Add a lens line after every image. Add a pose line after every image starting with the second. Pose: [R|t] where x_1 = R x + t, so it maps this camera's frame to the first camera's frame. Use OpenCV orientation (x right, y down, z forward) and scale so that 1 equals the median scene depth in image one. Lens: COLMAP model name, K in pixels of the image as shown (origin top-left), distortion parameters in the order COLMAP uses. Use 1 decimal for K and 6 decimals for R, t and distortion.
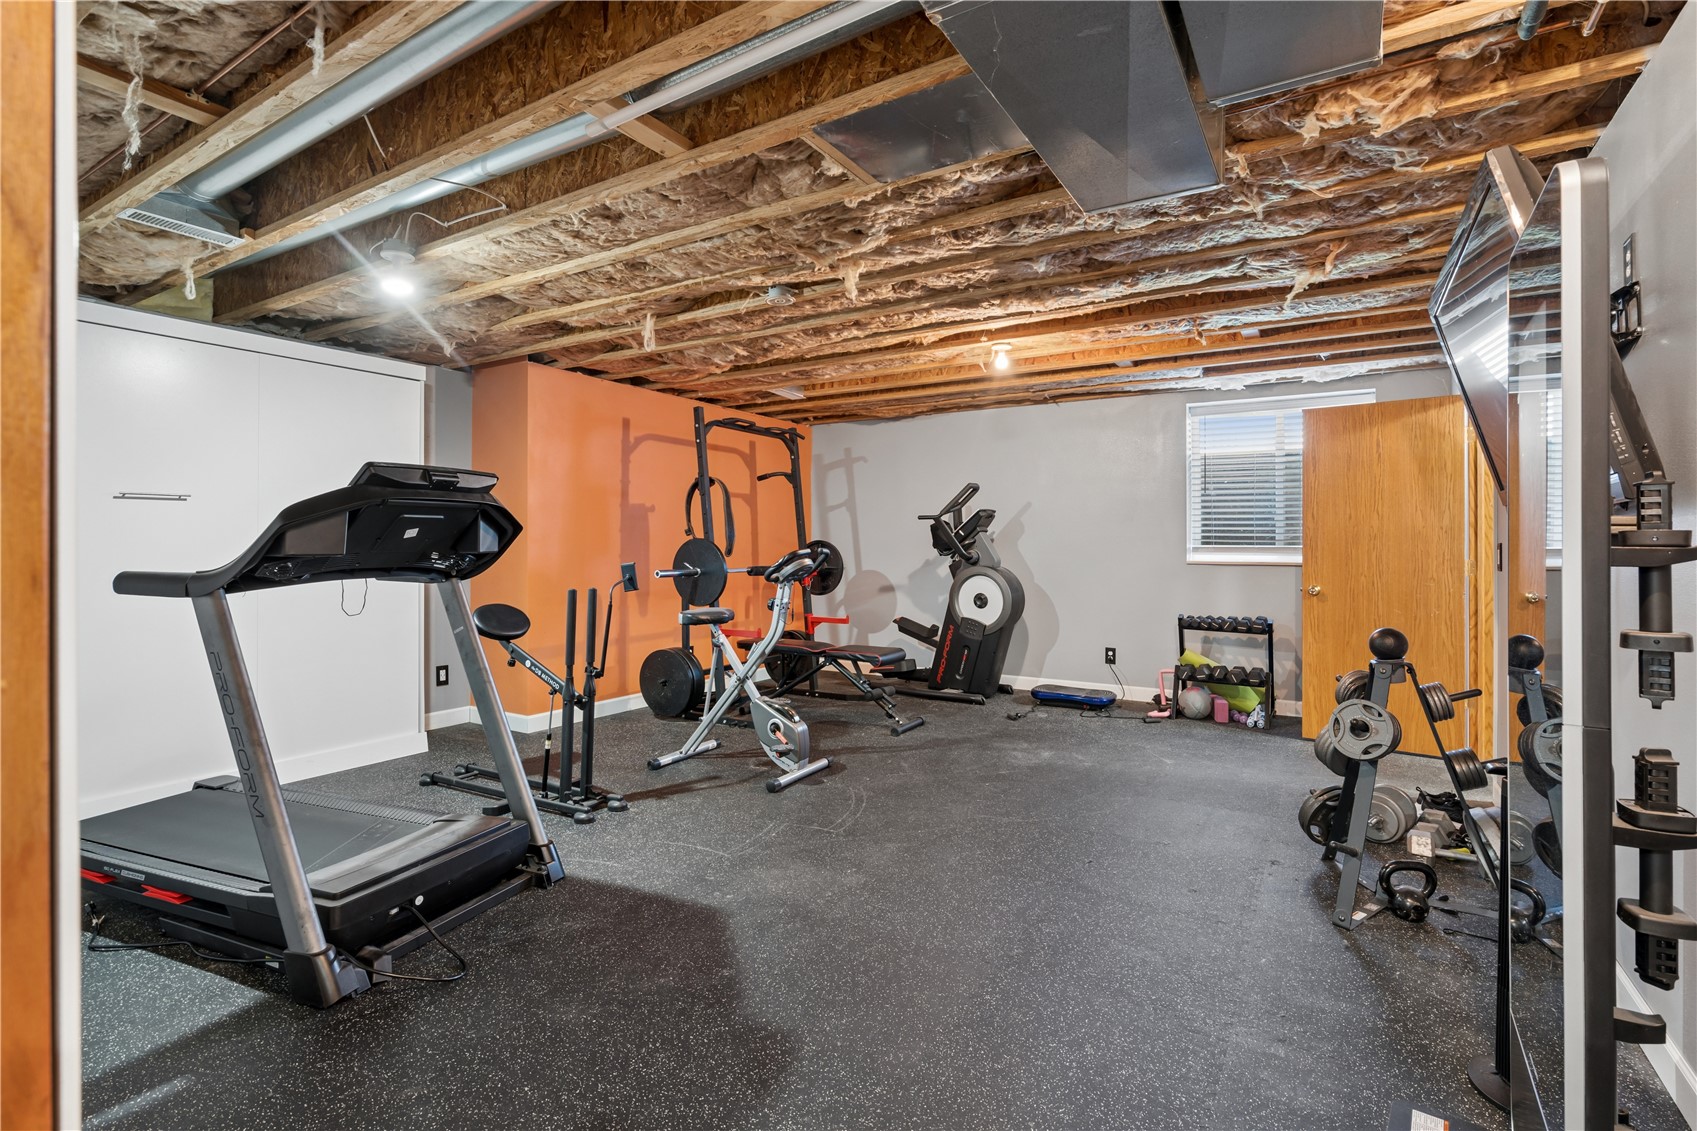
lens RADIAL K [[773.1, 0, 850.6], [0, 773.1, 542.9], [0, 0, 1]] dist [-0.001146, -0.000080]
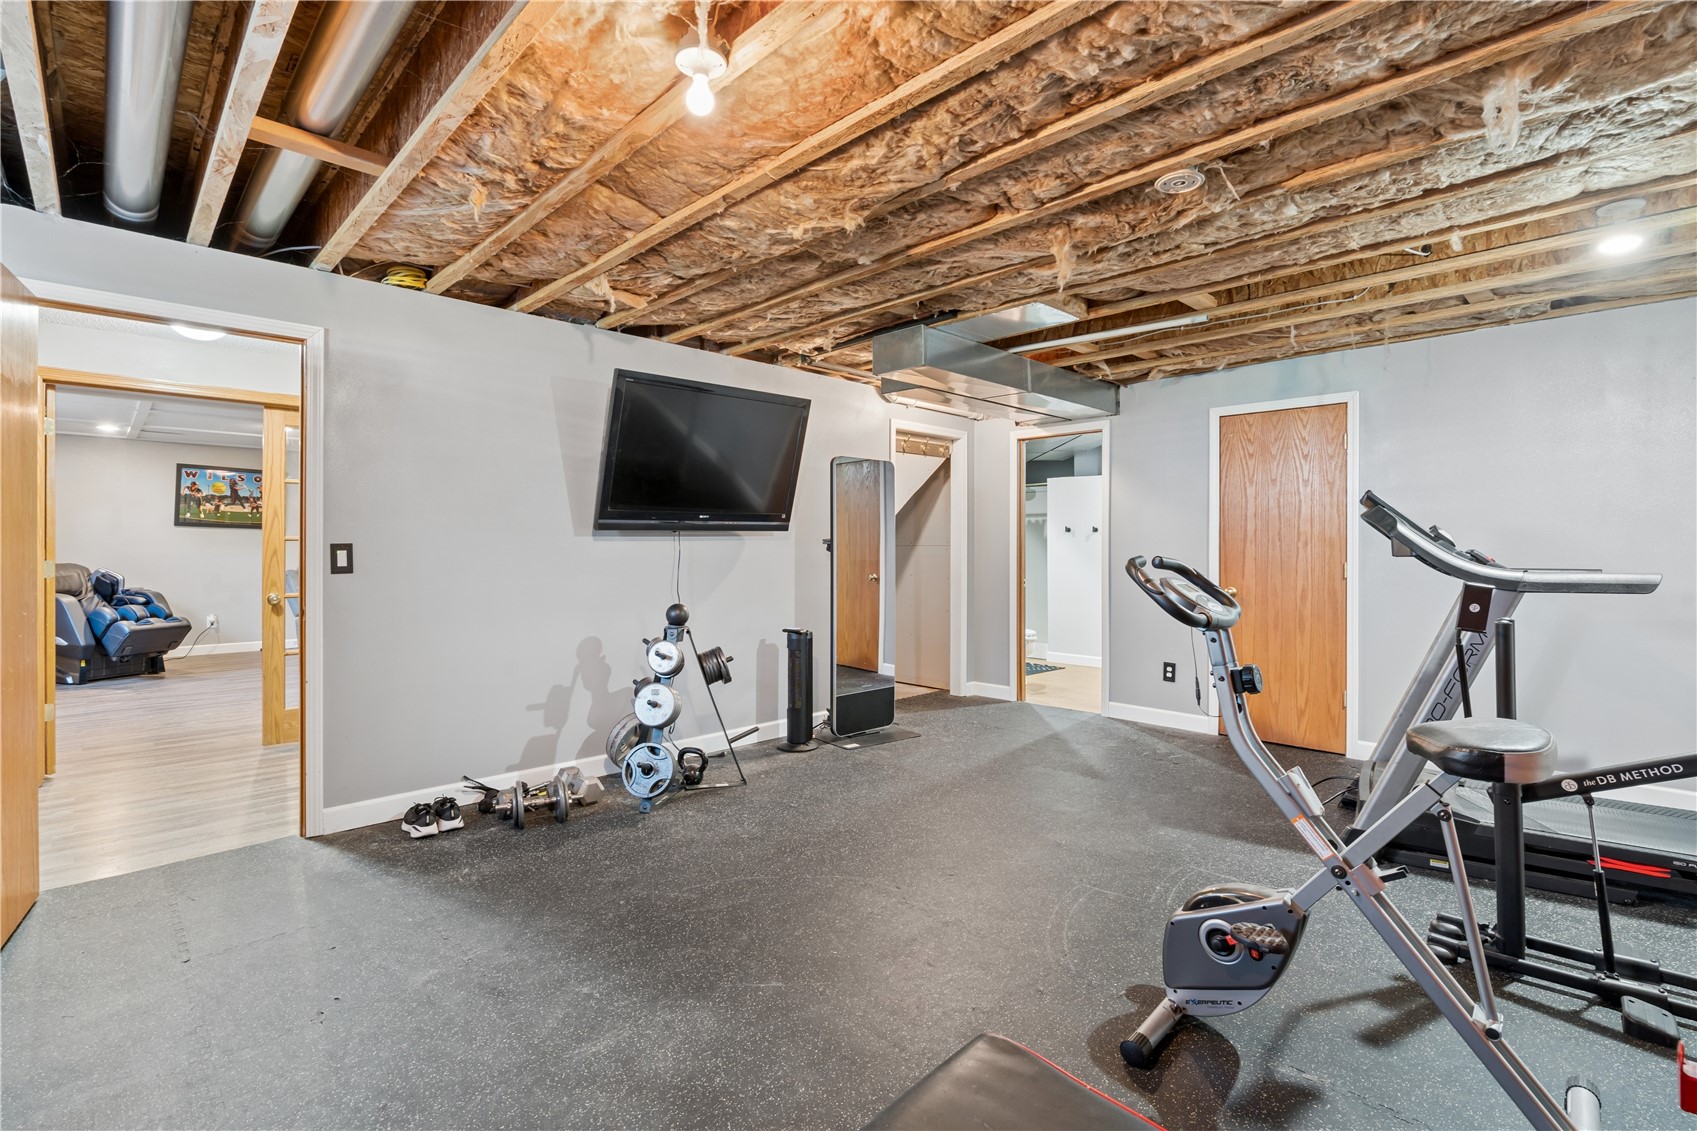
lens RADIAL K [[773.1, 0, 850.6], [0, 773.1, 542.9], [0, 0, 1]] dist [-0.001146, -0.000080]
pose [[-0.973272, 0.002491, 0.229643, 0.029264], [0.002487, 0.999997, -0.000306, -0.004119], [-0.229644, 0.000273, -0.973275, 1.660078]]
